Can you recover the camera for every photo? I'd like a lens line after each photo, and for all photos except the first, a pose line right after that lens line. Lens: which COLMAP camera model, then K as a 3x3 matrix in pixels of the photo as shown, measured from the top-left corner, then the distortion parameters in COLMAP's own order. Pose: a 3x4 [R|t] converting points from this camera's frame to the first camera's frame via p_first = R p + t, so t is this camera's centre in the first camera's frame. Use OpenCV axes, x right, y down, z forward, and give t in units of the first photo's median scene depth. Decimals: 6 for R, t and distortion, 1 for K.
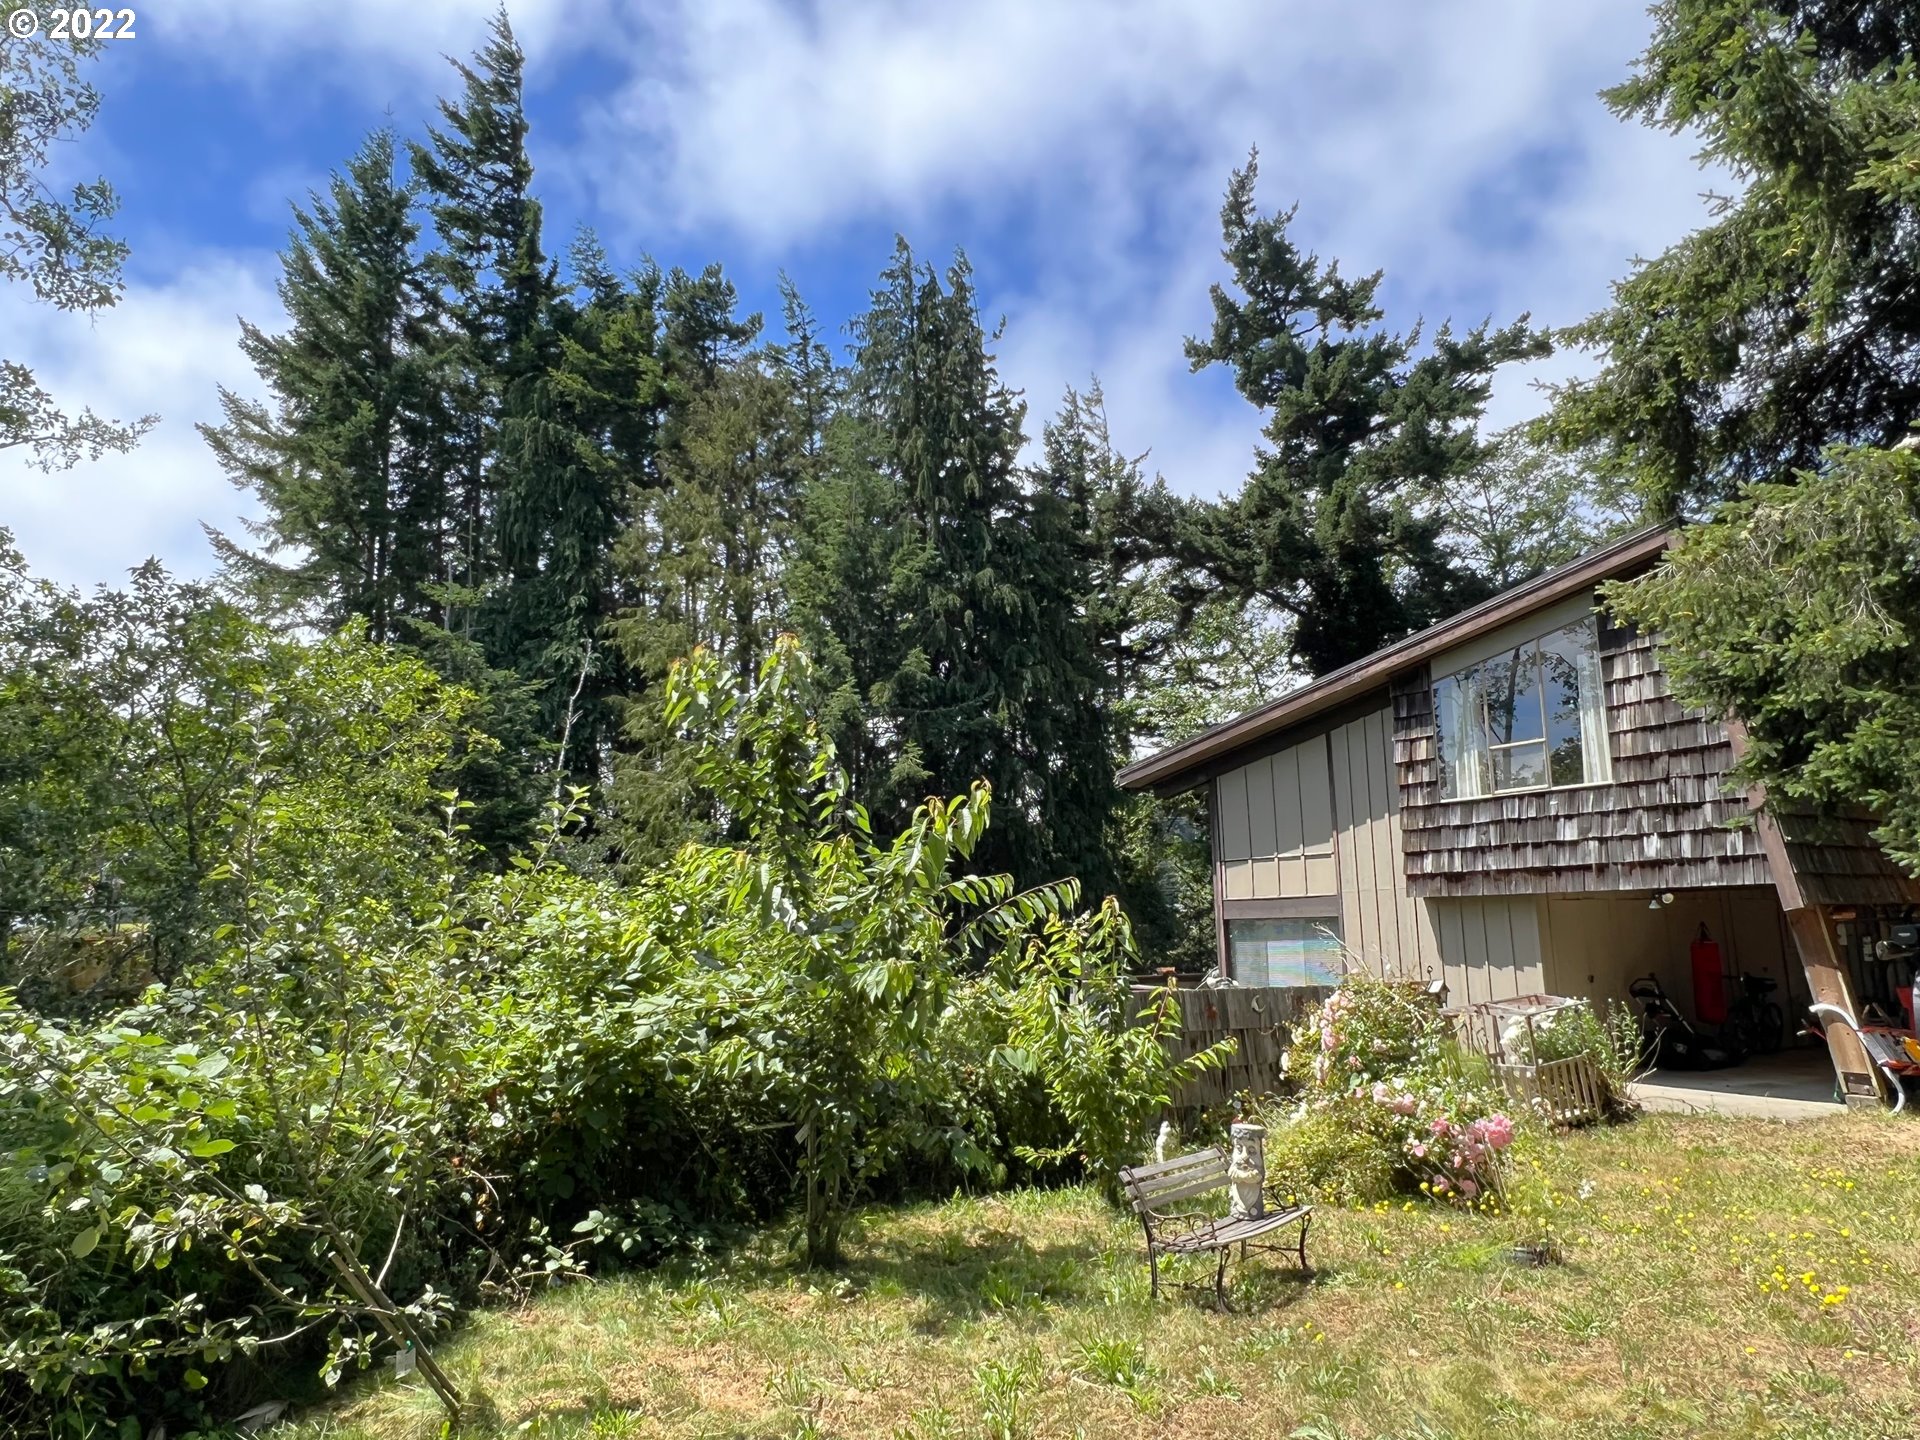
lens RADIAL K [[1280.4, 0, 964.8], [0, 1280.4, 713.4], [0, 0, 1]] dist [0.012949, -0.008574]
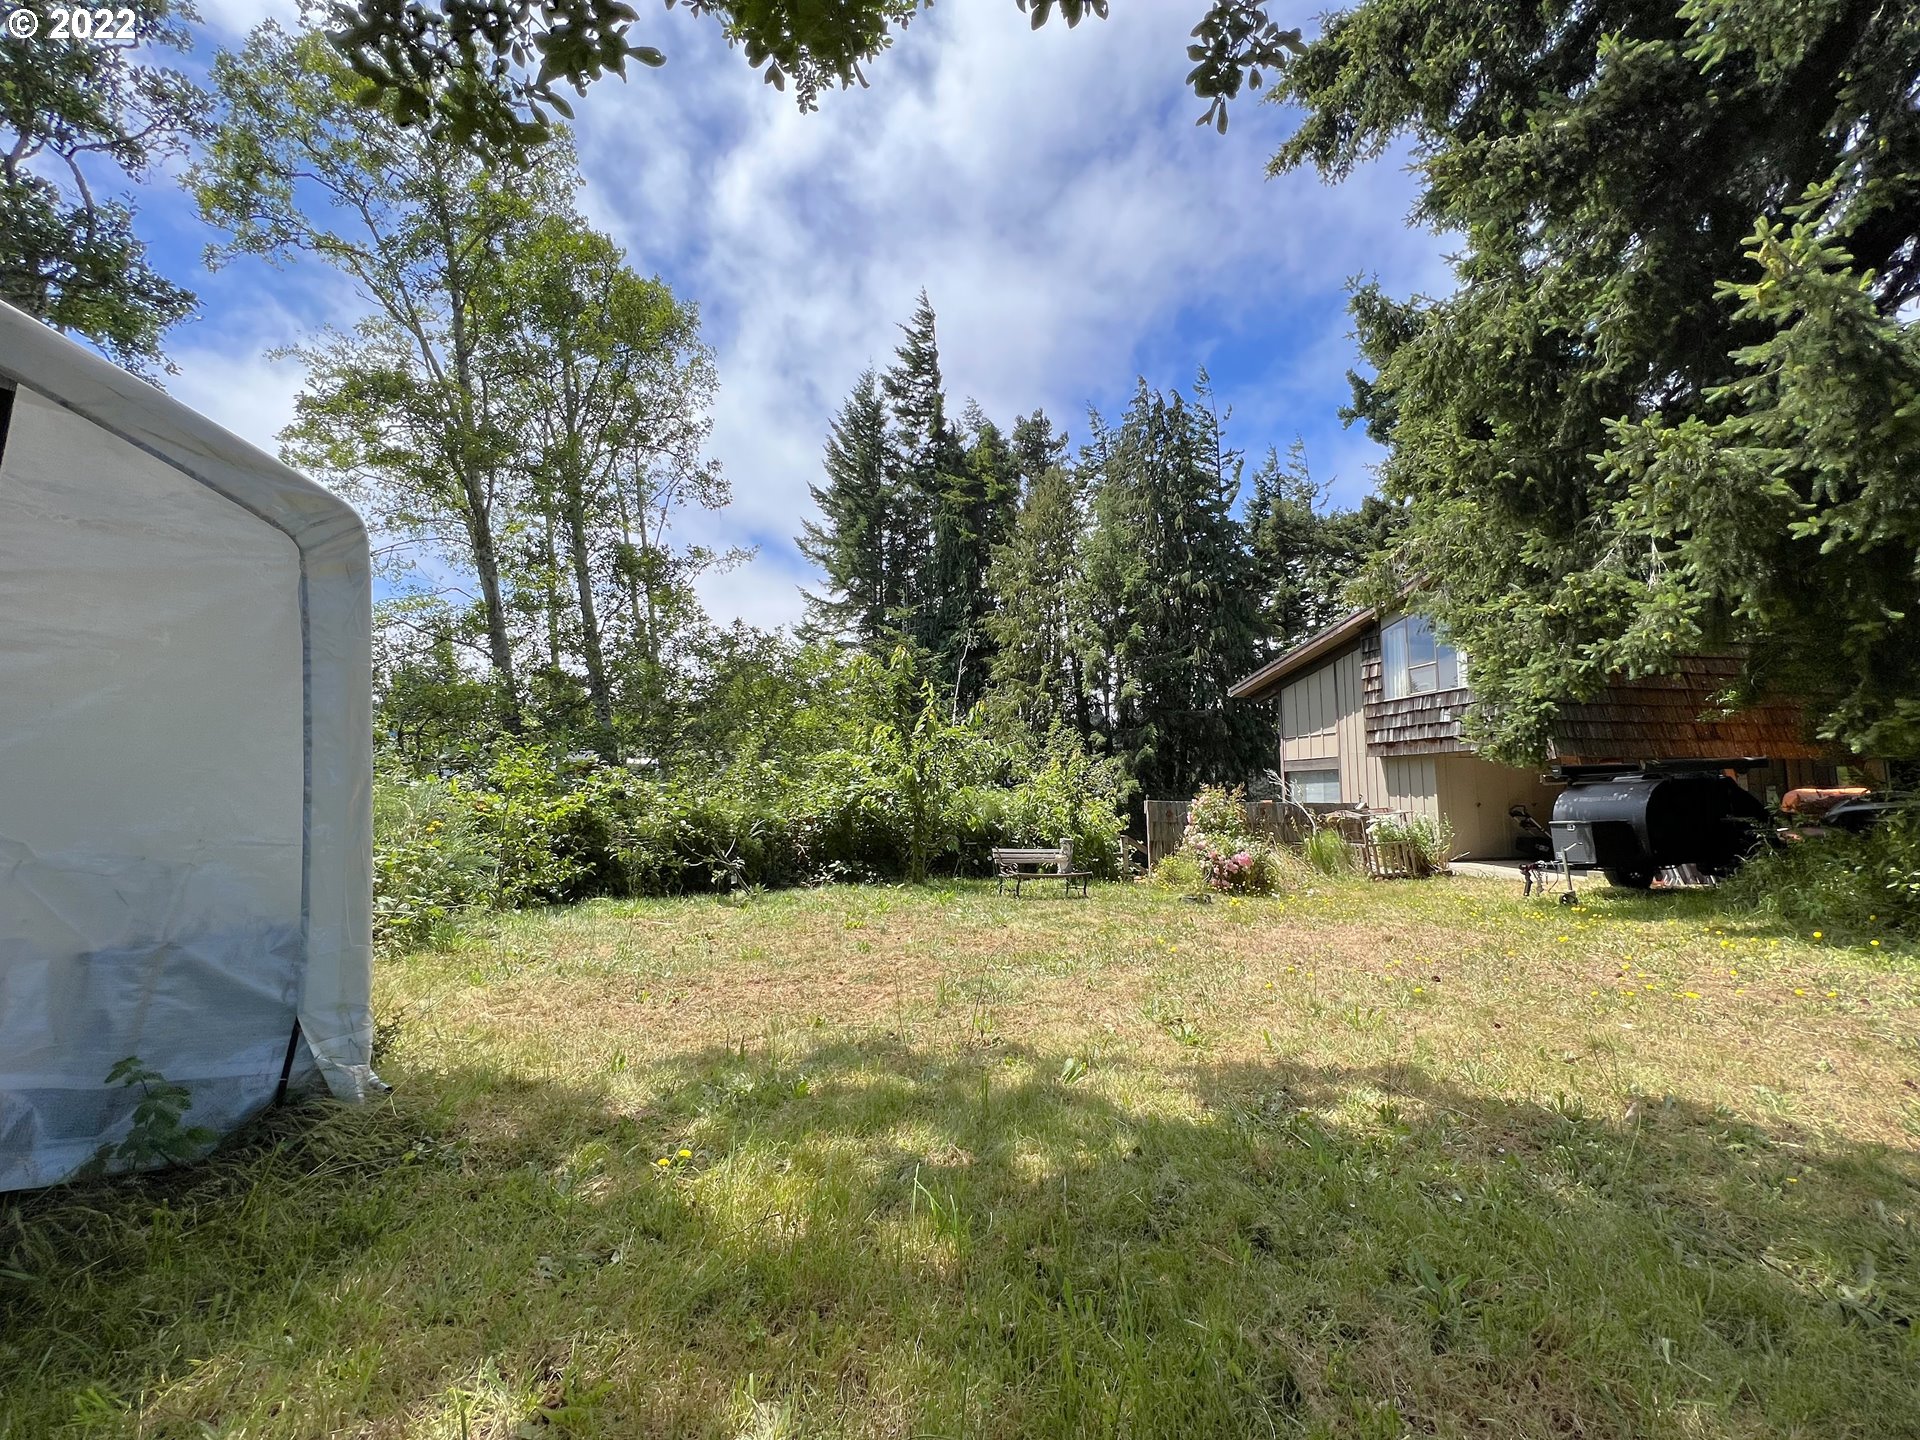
lens RADIAL K [[782.1, 0, 961.5], [0, 782.1, 723.2], [0, 0, 1]] dist [-0.001245, -0.000356]
pose [[0.924917, -0.020400, -0.379621, 0.214667], [0.051644, 0.996045, 0.072302, -0.005104], [0.376645, -0.086479, 0.922312, -0.150812]]
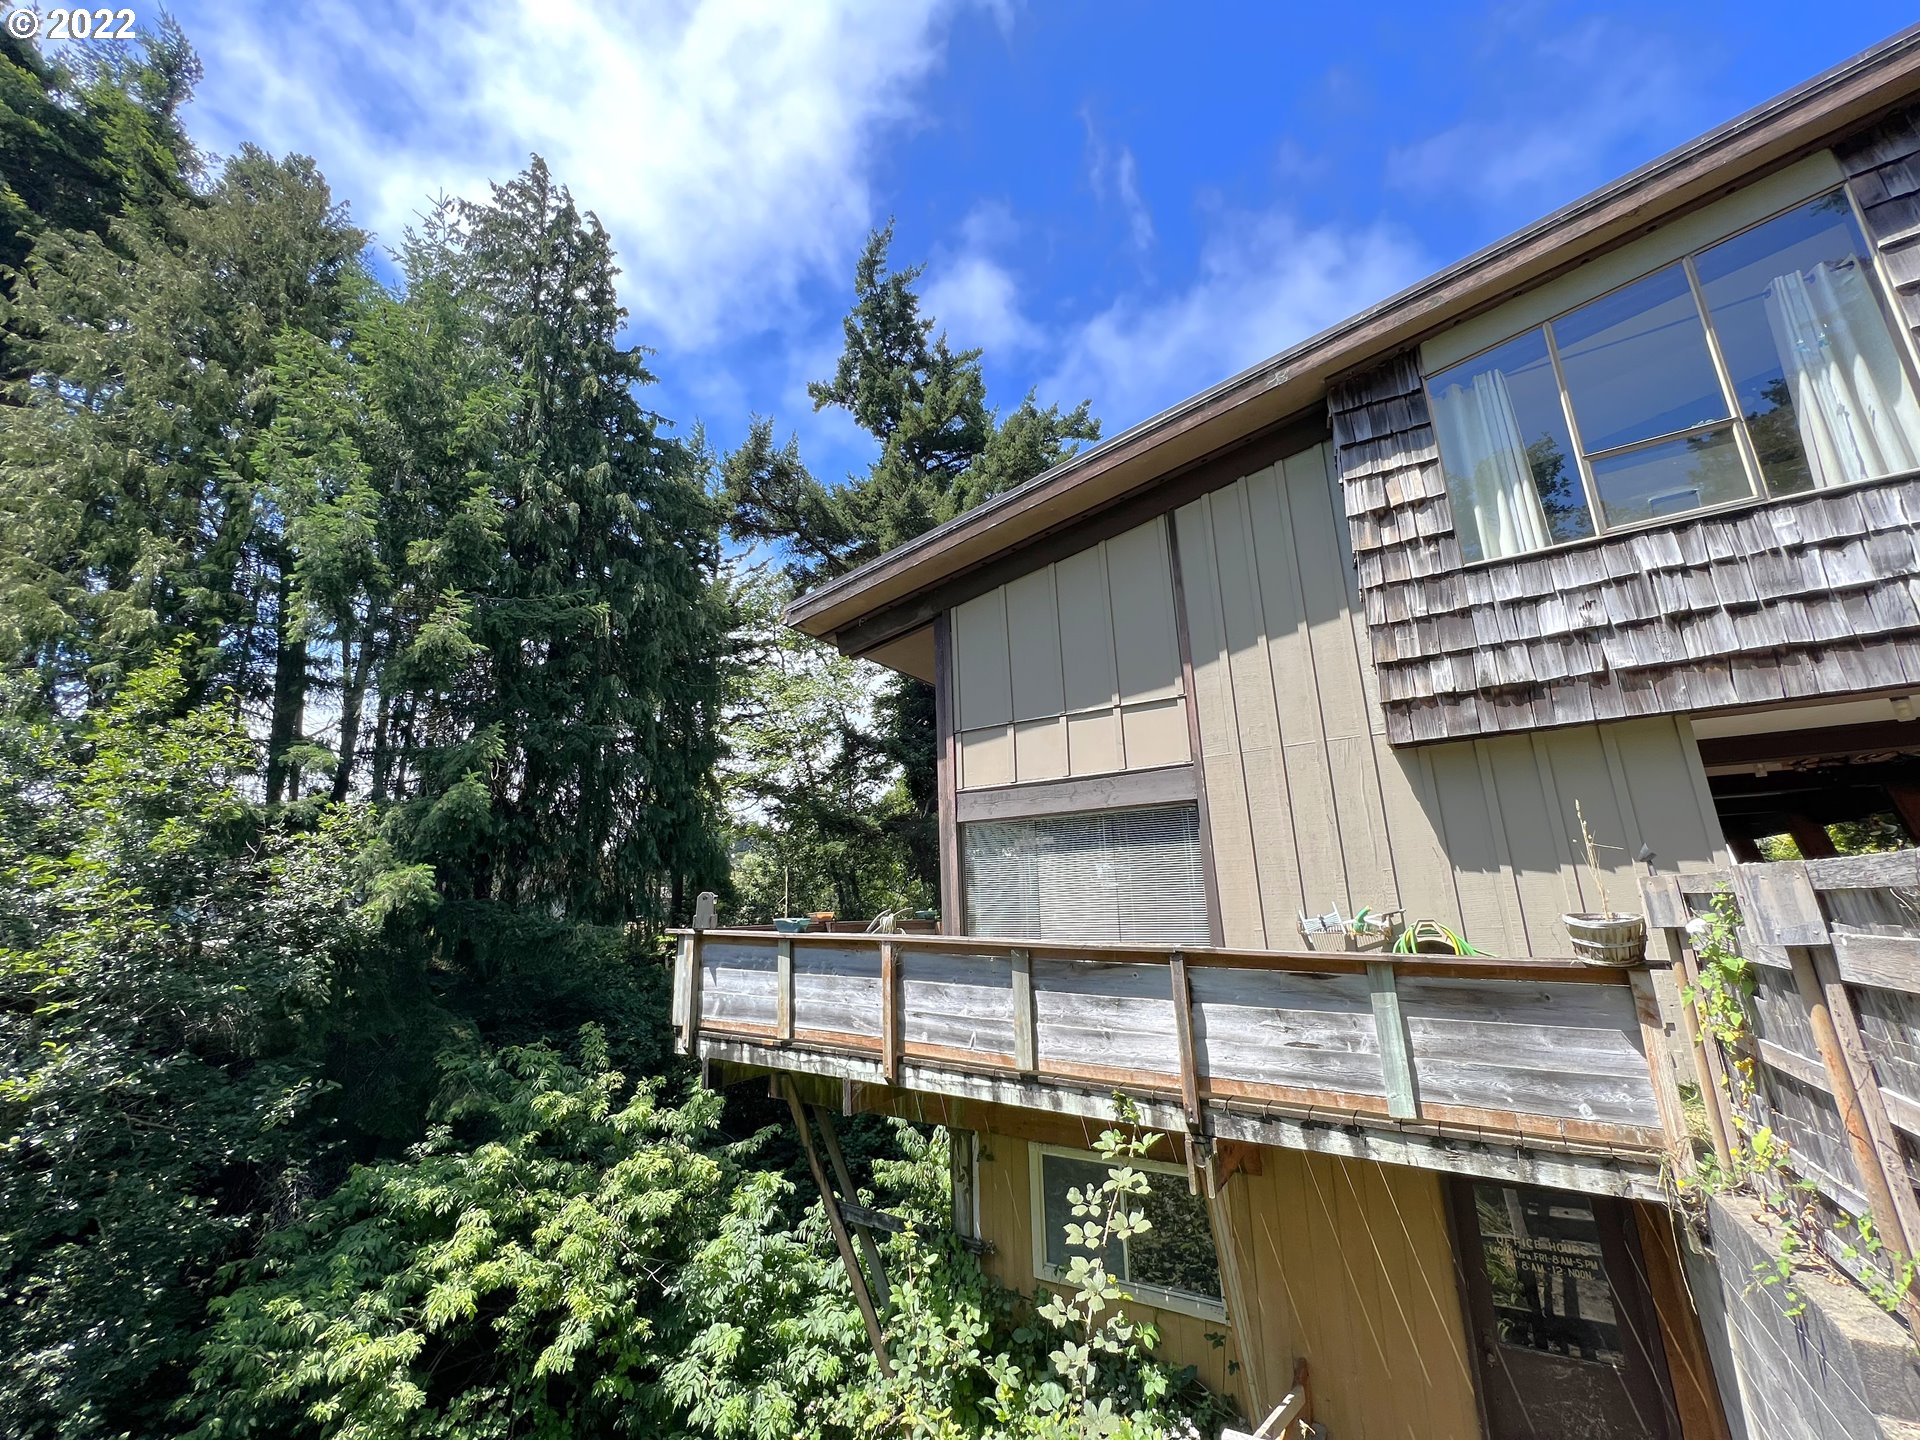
lens RADIAL K [[782.1, 0, 955.7], [0, 782.1, 727.7], [0, 0, 1]] dist [-0.001245, -0.000356]
pose [[0.893045, 0.105253, 0.437484, 0.032927], [-0.069618, 0.992870, -0.096759, 0.162163], [-0.444549, 0.055953, 0.894005, 0.701446]]
